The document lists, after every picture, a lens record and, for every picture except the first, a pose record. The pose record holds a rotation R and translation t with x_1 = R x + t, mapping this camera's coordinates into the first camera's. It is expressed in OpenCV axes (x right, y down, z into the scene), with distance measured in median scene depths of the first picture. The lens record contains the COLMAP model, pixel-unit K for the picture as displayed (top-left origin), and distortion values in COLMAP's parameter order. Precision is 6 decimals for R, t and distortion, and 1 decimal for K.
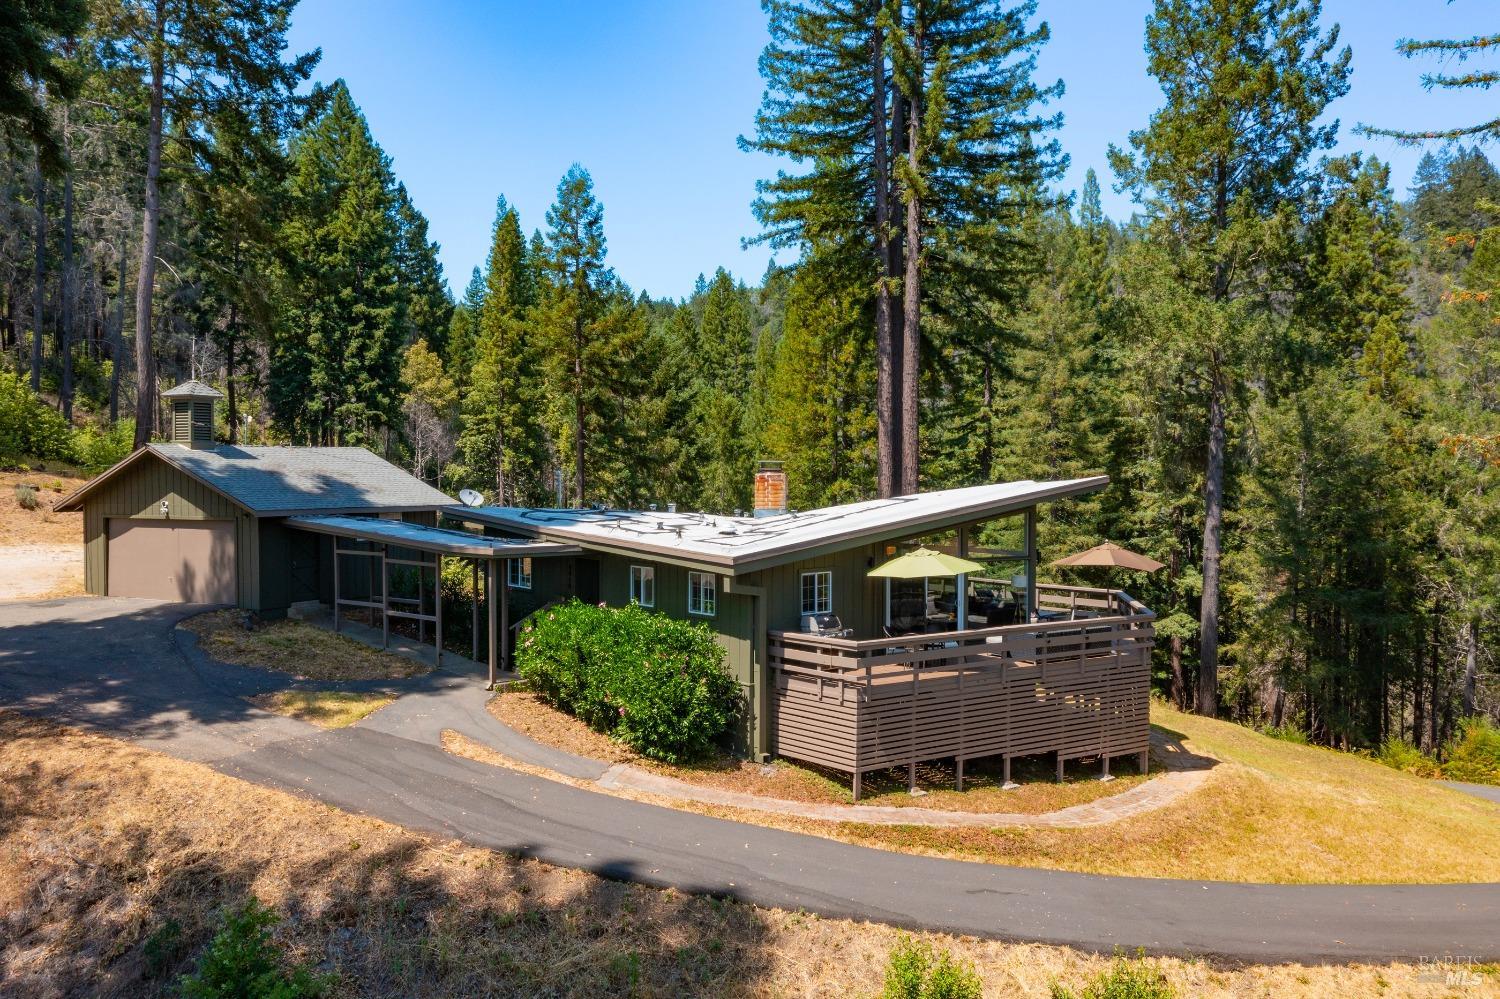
lens RADIAL K [[1232.1, 0, 750.0], [0, 1232.1, 499.5], [0, 0, 1]] dist [0.034067, 0.001364]
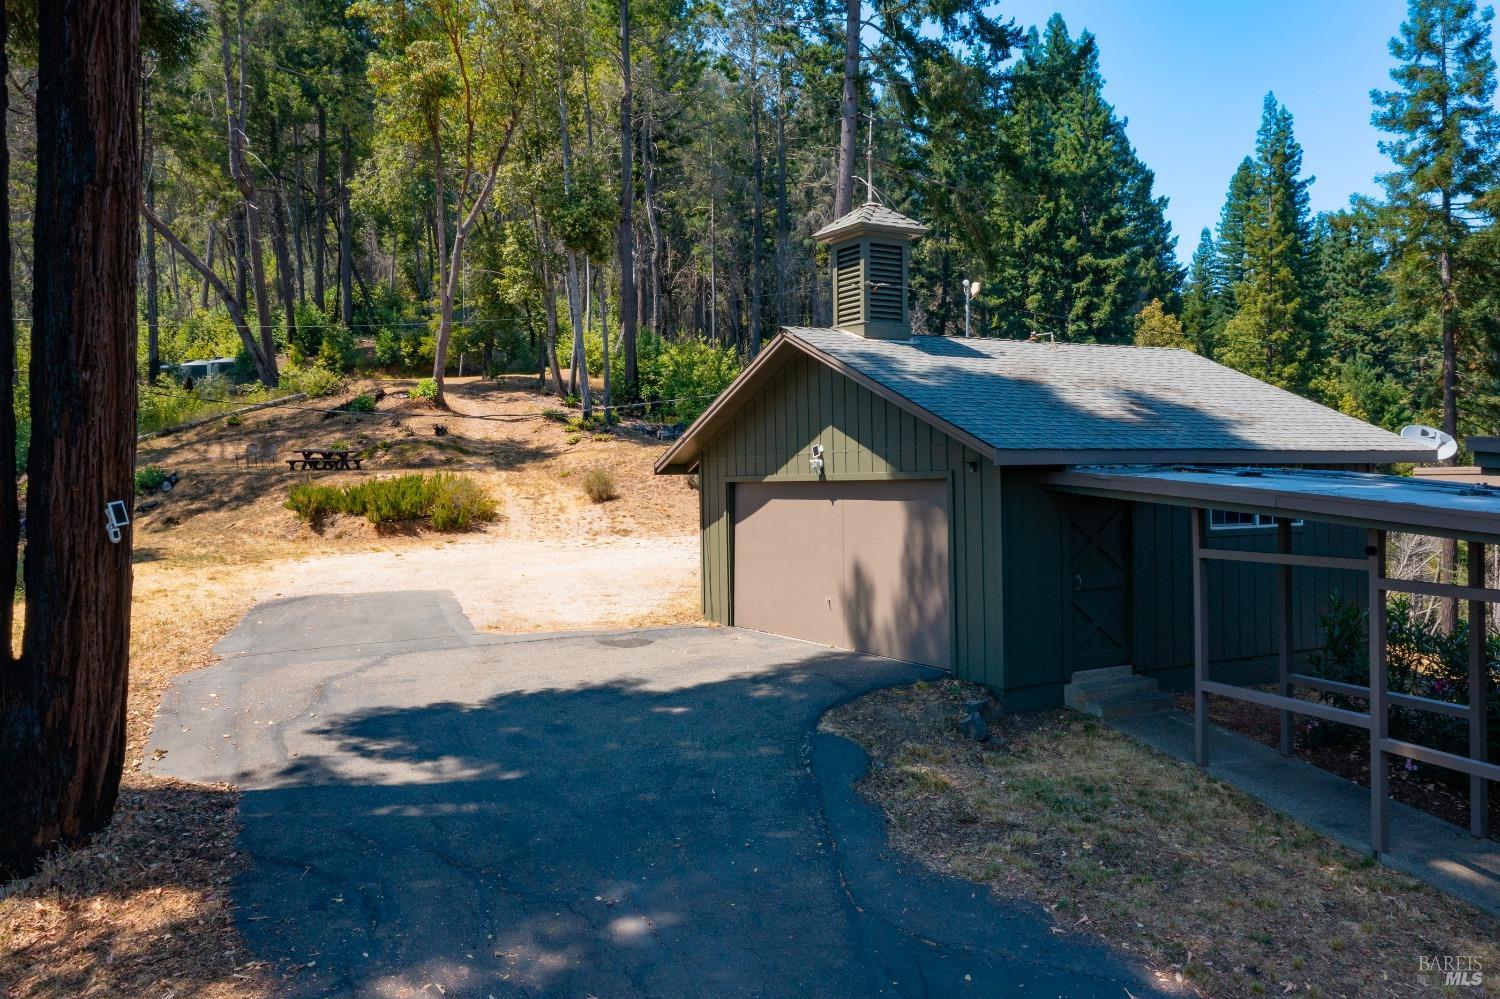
lens RADIAL K [[1178.8, 0, 750.8], [0, 1178.8, 472.2], [0, 0, 1]] dist [-0.004543, -0.006048]
pose [[0.848395, -0.014225, -0.529172, -0.138148], [-0.001132, 0.999588, -0.028684, 0.014559], [0.529362, 0.024935, 0.848030, 0.330706]]
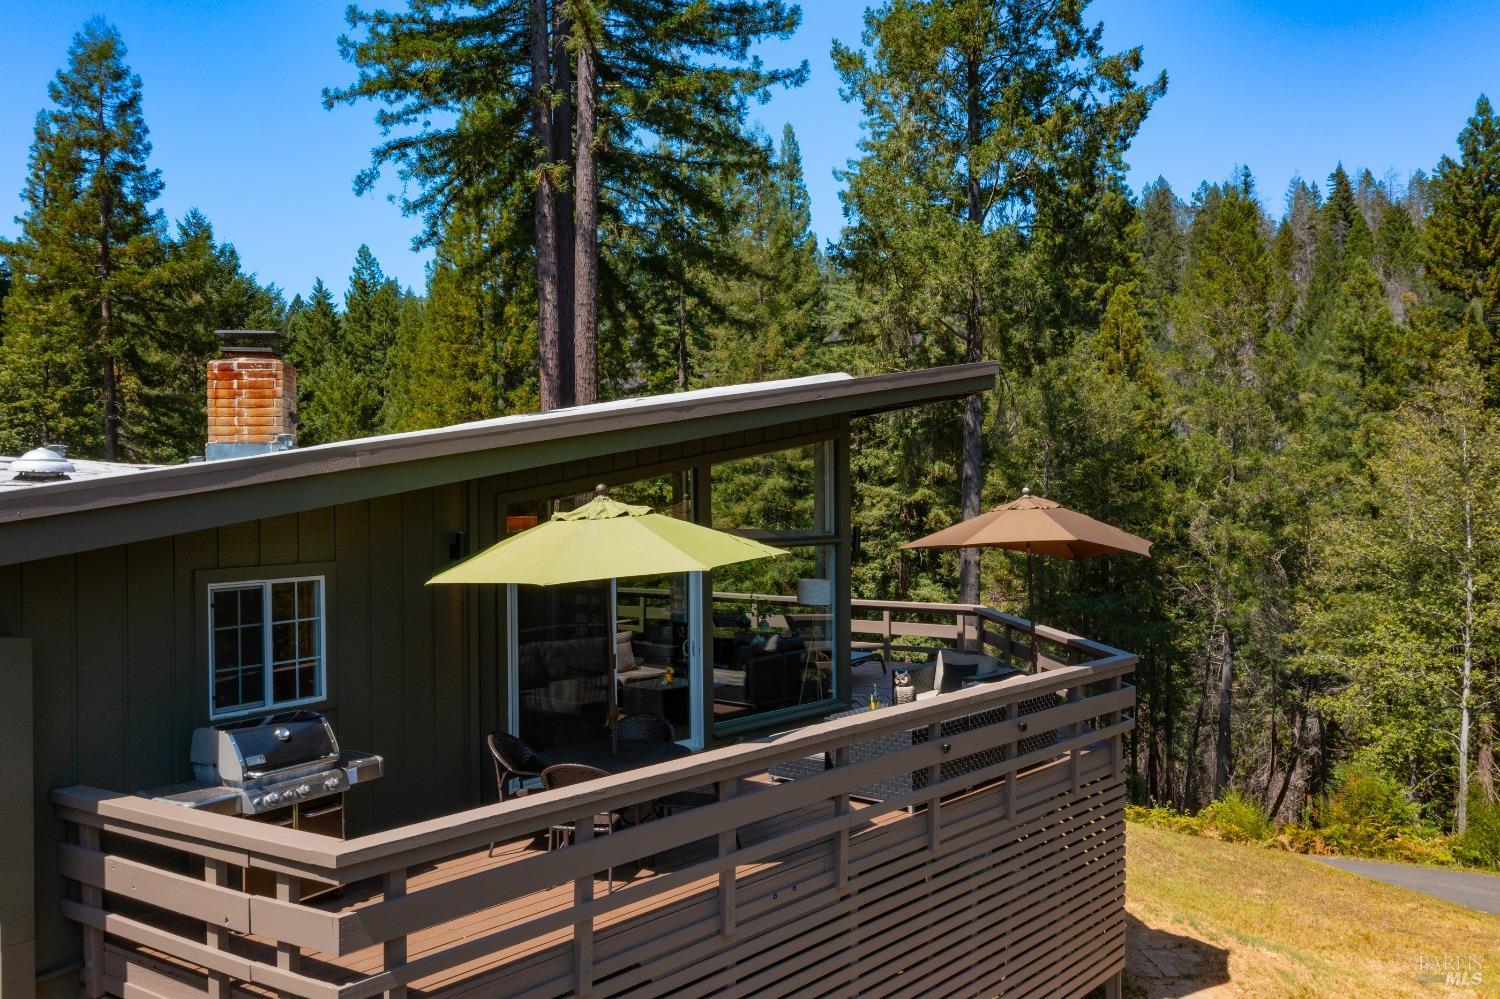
lens RADIAL K [[1192.3, 0, 750.0], [0, 1192.3, 499.5], [0, 0, 1]] dist [0.005237, 0.005035]
pose [[0.966588, -0.011655, 0.256070, 0.040967], [0.017469, 0.999638, -0.020442, 0.020319], [-0.255739, 0.024232, 0.966442, 0.289151]]
